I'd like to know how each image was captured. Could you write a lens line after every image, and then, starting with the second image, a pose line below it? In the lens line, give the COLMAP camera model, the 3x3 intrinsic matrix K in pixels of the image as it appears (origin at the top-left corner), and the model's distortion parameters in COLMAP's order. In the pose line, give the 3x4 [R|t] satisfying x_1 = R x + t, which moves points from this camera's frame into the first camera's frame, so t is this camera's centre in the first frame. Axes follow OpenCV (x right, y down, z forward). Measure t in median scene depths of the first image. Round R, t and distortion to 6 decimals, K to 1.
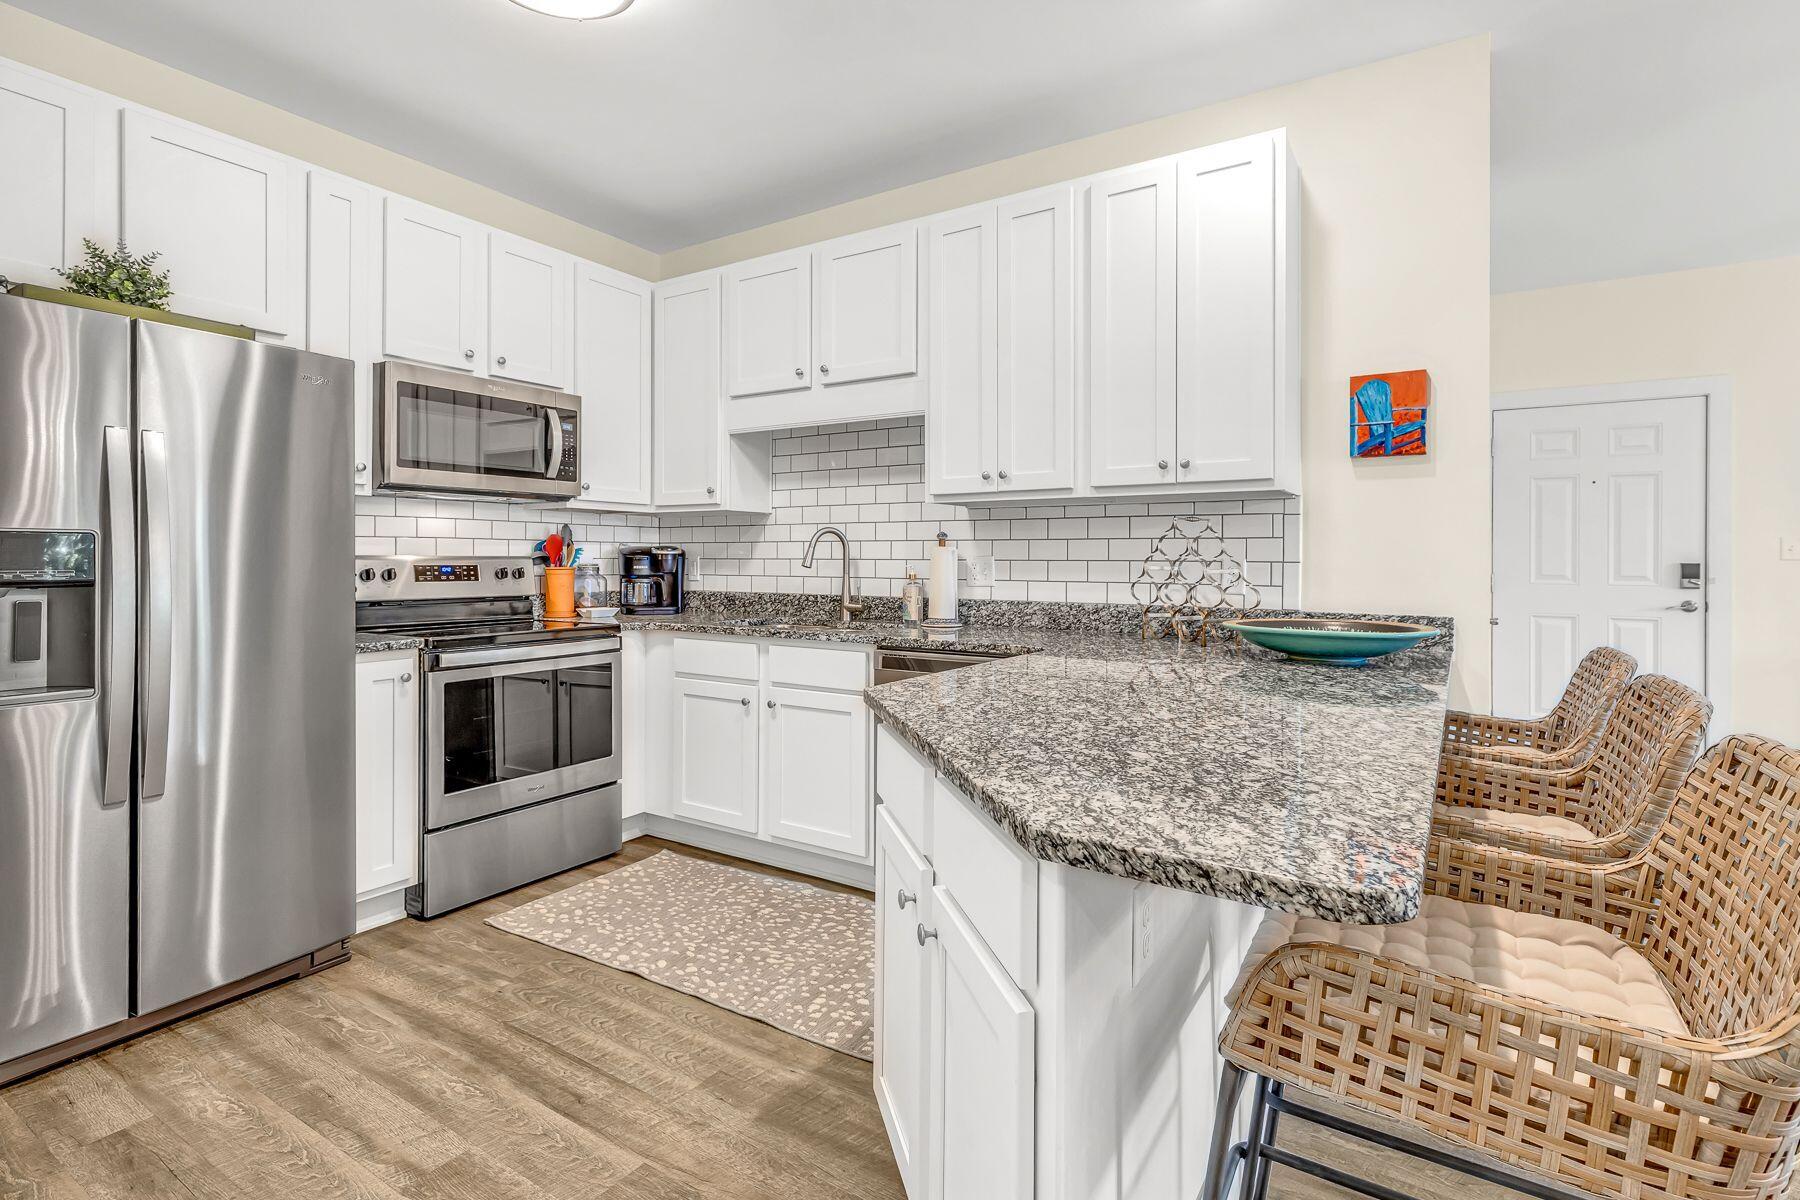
lens RADIAL K [[851.0, 0, 892.5], [0, 851.0, 567.8], [0, 0, 1]] dist [0.003923, -0.000102]
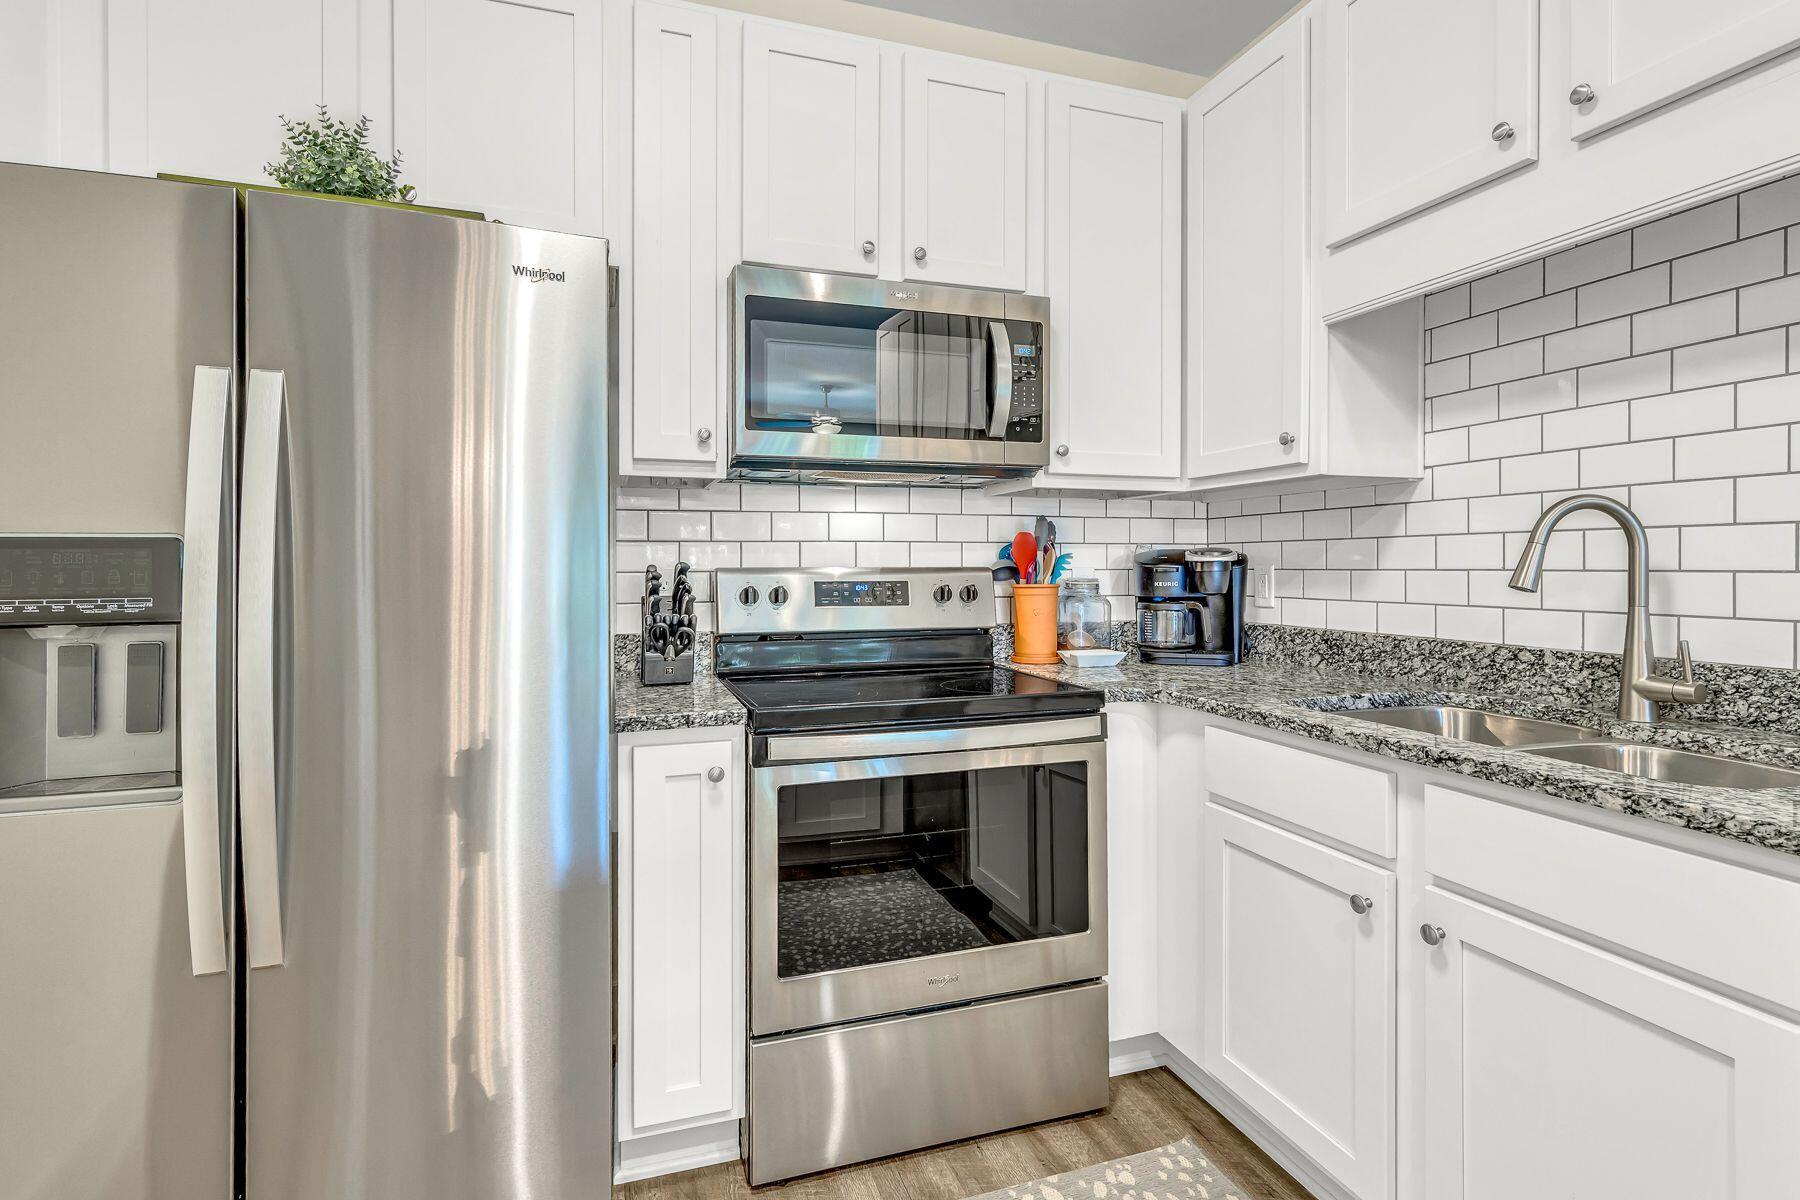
lens RADIAL K [[851.0, 0, 892.5], [0, 851.0, 567.8], [0, 0, 1]] dist [0.003923, -0.000102]
pose [[0.774542, -0.003948, -0.632510, -0.071728], [-0.000908, 0.999973, -0.007354, -0.008070], [0.632522, 0.006270, 0.774517, 0.445790]]
